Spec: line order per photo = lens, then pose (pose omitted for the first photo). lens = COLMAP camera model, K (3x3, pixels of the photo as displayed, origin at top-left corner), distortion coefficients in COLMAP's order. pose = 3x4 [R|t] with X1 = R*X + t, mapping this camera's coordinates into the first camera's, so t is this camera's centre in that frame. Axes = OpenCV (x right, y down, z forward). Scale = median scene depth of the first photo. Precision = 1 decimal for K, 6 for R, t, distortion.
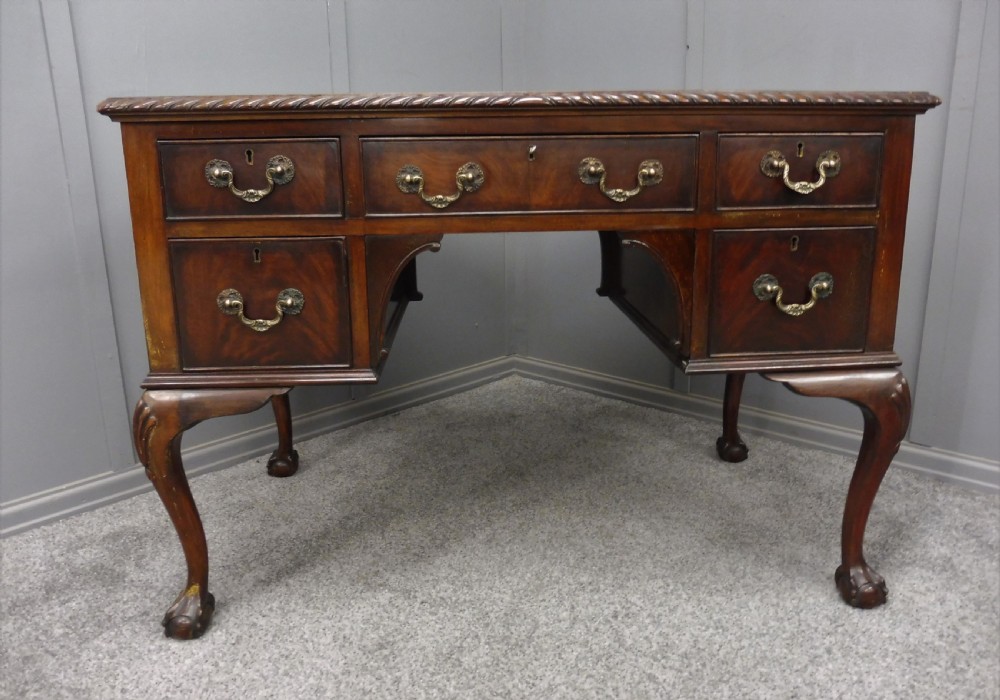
lens RADIAL K [[740.6, 0, 508.4], [0, 740.6, 311.9], [0, 0, 1]] dist [-0.078606, 0.045688]
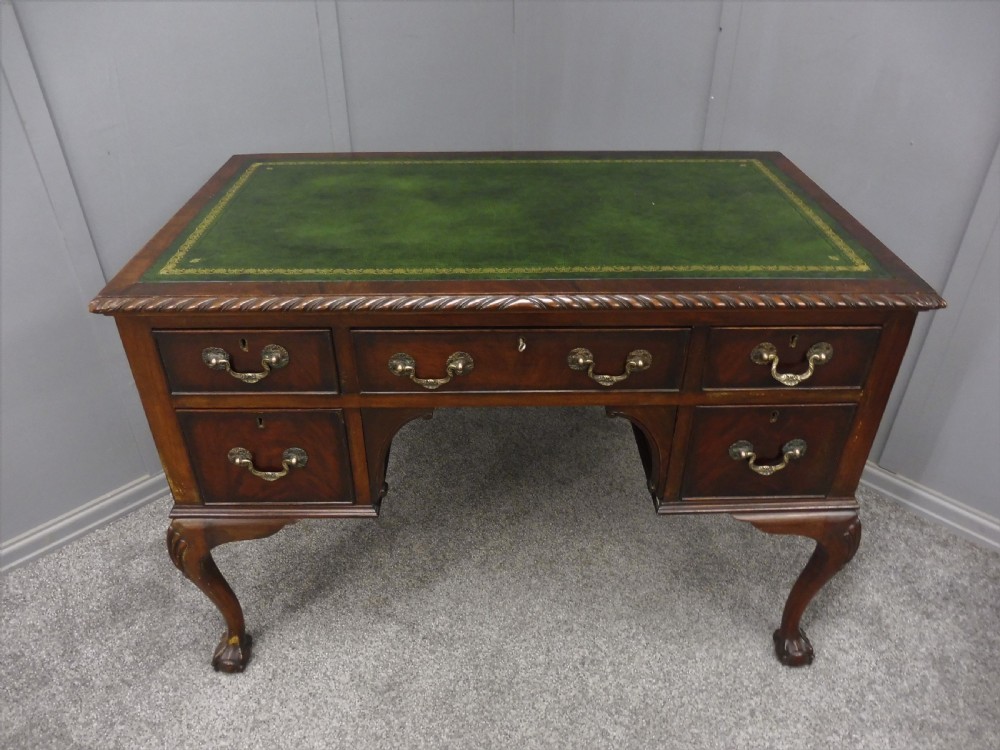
lens RADIAL K [[733.6, 0, 503.2], [0, 733.6, 371.3], [0, 0, 1]] dist [-0.058853, 0.020630]
pose [[0.999162, 0.033979, -0.022803, 0.027425], [-0.023676, 0.934529, 0.355099, -0.479431], [0.033376, -0.354261, 0.934551, 0.045583]]
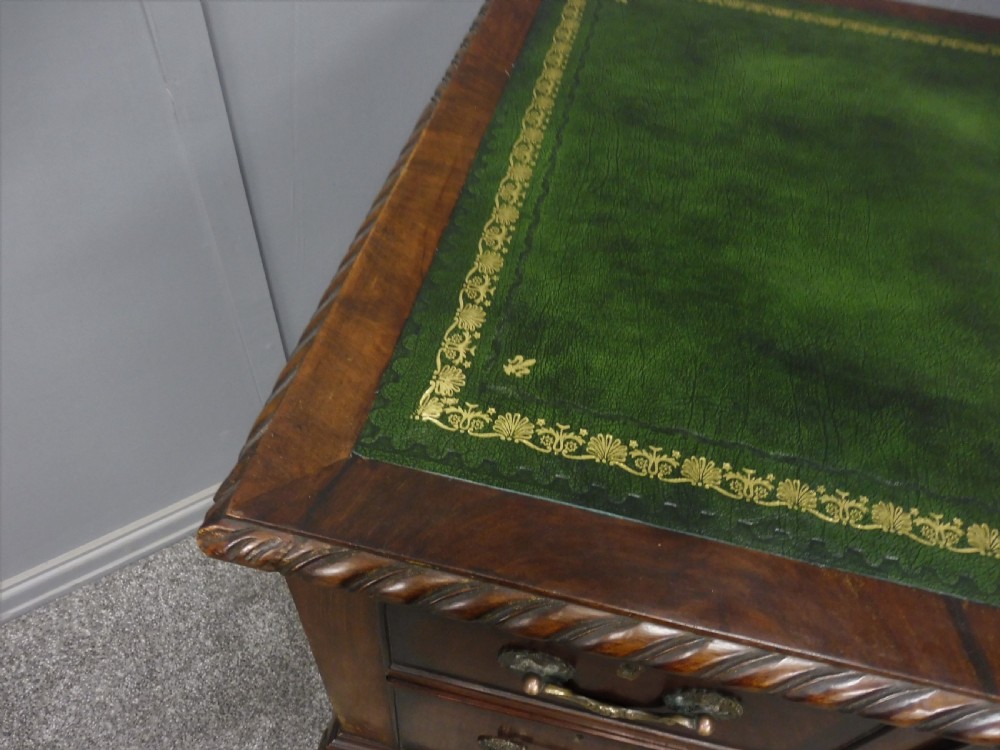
lens RADIAL K [[727.7, 0, 499.5], [0, 727.7, 354.2], [0, 0, 1]] dist [-0.016684, -0.016755]
pose [[0.959748, 0.265340, -0.092076, -0.405472], [-0.156951, 0.778553, 0.607636, -0.457310], [0.232916, -0.568727, 0.788860, 0.766537]]
